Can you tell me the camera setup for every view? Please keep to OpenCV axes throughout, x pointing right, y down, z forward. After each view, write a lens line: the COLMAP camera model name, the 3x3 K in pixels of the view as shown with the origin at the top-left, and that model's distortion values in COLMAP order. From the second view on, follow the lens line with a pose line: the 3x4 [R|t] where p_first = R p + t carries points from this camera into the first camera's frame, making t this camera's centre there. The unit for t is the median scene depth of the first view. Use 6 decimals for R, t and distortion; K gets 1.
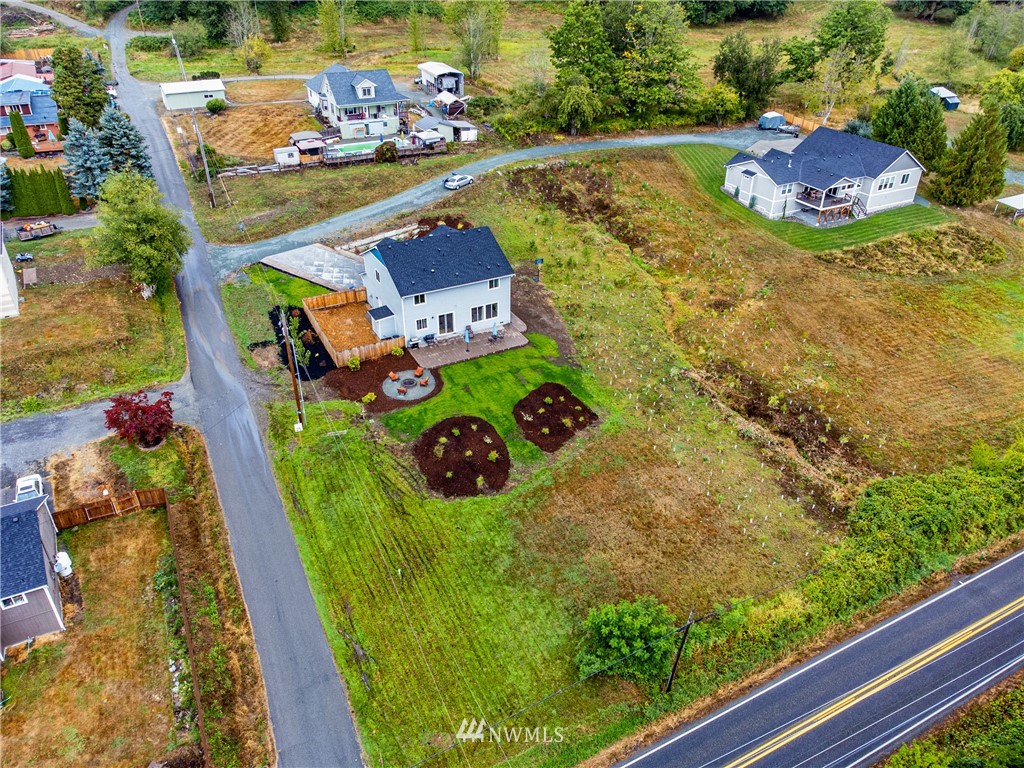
lens RADIAL K [[778.0, 0, 509.6], [0, 778.0, 381.1], [0, 0, 1]] dist [0.030705, -0.032027]
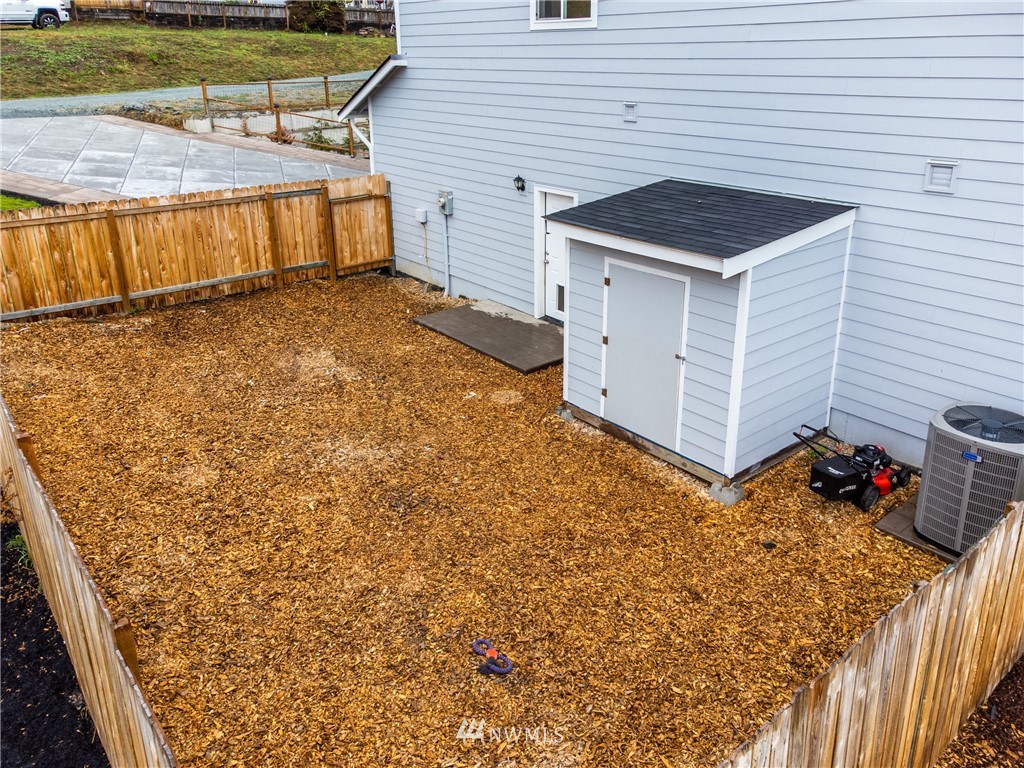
lens RADIAL K [[778.0, 0, 520.4], [0, 778.0, 333.9], [0, 0, 1]] dist [0.030705, -0.032027]
pose [[0.978413, -0.078701, 0.191088, -0.203879], [0.119361, 0.970033, -0.211636, -0.051945], [-0.168705, 0.229876, 0.958486, 0.896309]]
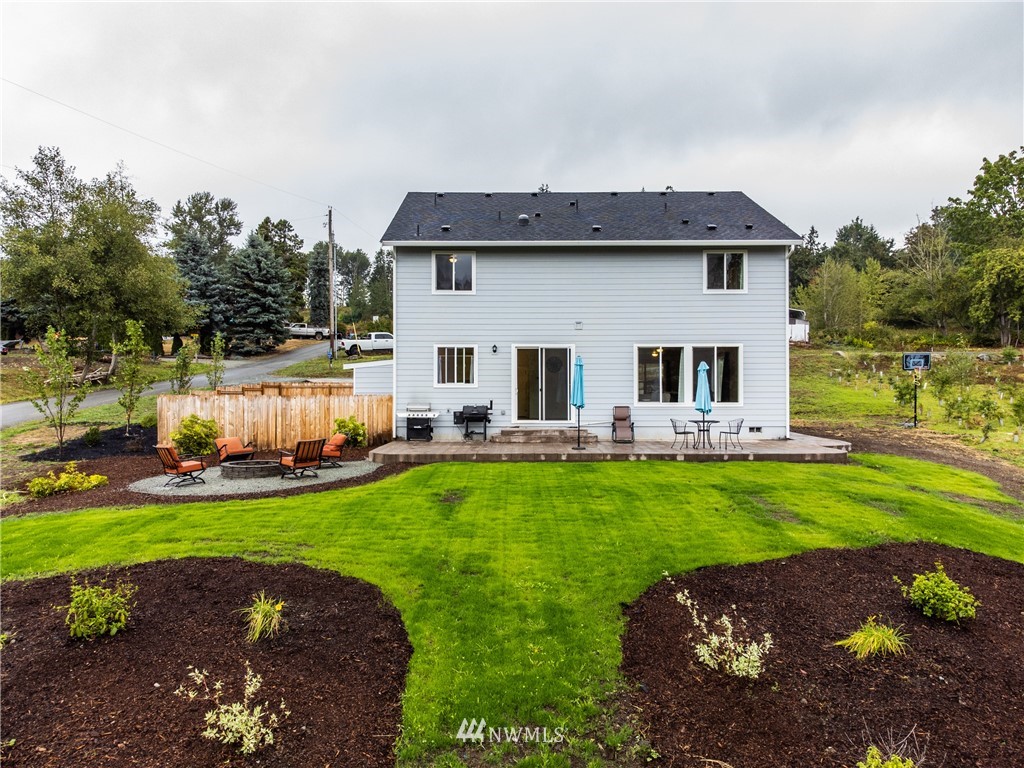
lens RADIAL K [[740.9, 0, 515.0], [0, 740.9, 400.4], [0, 0, 1]] dist [0.006538, -0.002454]
pose [[0.880946, -0.008362, -0.473143, 0.039771], [-0.247233, 0.844403, -0.475246, 0.064907], [0.403498, 0.535643, 0.741806, 0.780421]]
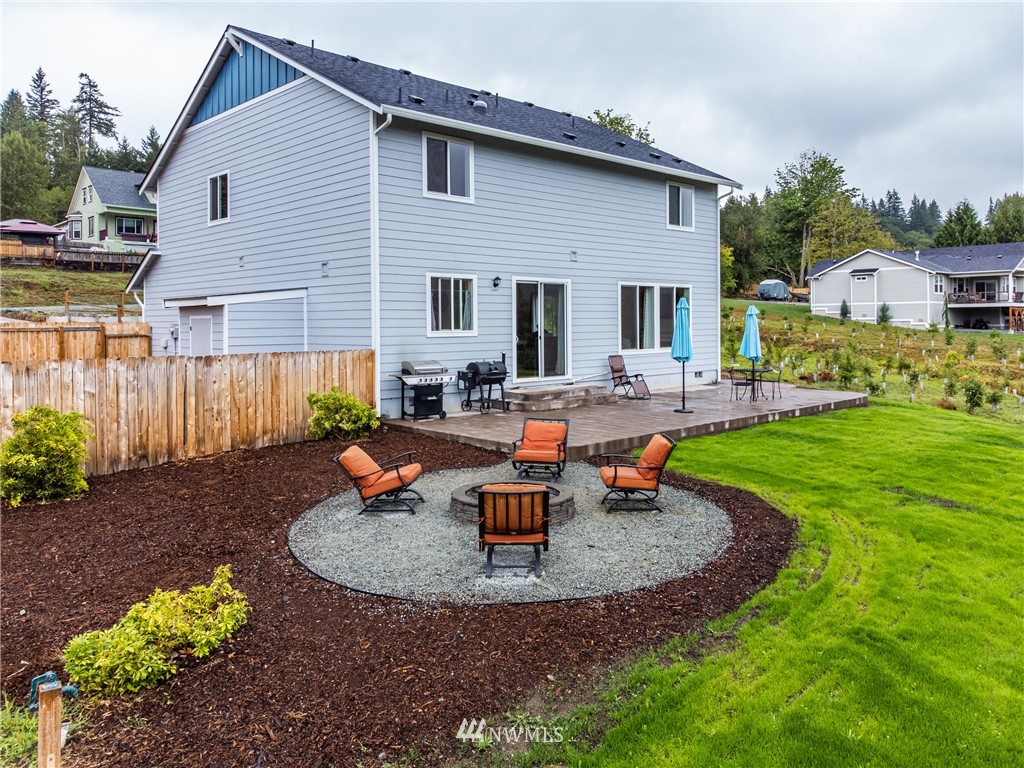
lens RADIAL K [[778.0, 0, 528.0], [0, 778.0, 358.3], [0, 0, 1]] dist [0.030705, -0.032027]
pose [[0.957001, -0.028760, 0.288654, -0.148064], [0.168512, 0.865075, -0.472493, 0.038166], [-0.236119, 0.500818, 0.832724, 0.804990]]
